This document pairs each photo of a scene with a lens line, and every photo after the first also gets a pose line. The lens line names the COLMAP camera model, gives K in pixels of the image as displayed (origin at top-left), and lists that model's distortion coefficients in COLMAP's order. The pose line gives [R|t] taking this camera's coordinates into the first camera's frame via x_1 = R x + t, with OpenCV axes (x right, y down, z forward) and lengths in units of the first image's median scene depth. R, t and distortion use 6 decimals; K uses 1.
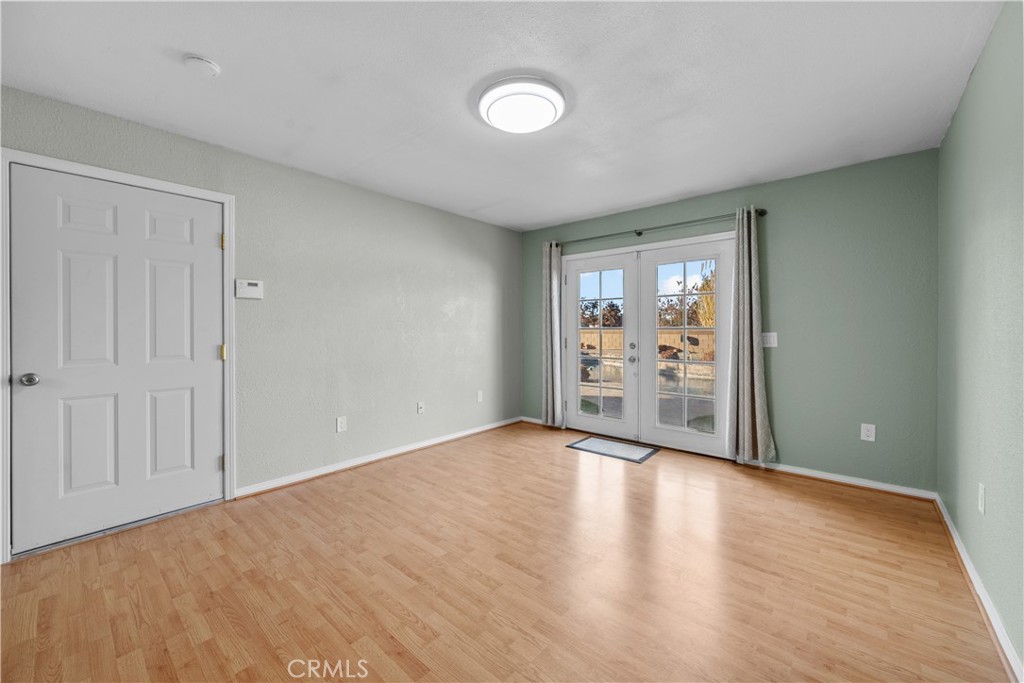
lens RADIAL K [[398.9, 0, 509.4], [0, 398.9, 332.9], [0, 0, 1]] dist [-0.000123, -0.000679]
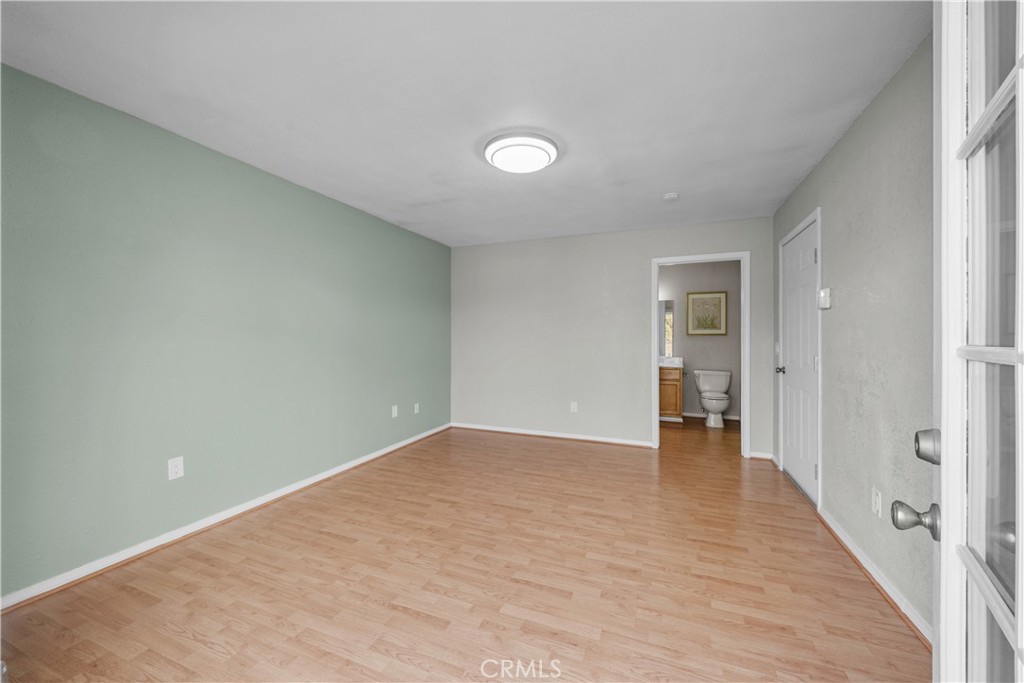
lens RADIAL K [[398.9, 0, 505.5], [0, 398.9, 339.3], [0, 0, 1]] dist [-0.000123, -0.000679]
pose [[-0.947608, 0.000509, -0.319434, 0.427117], [-0.003112, 0.999937, 0.010823, -0.027719], [0.319419, 0.011250, -0.947547, 1.994964]]
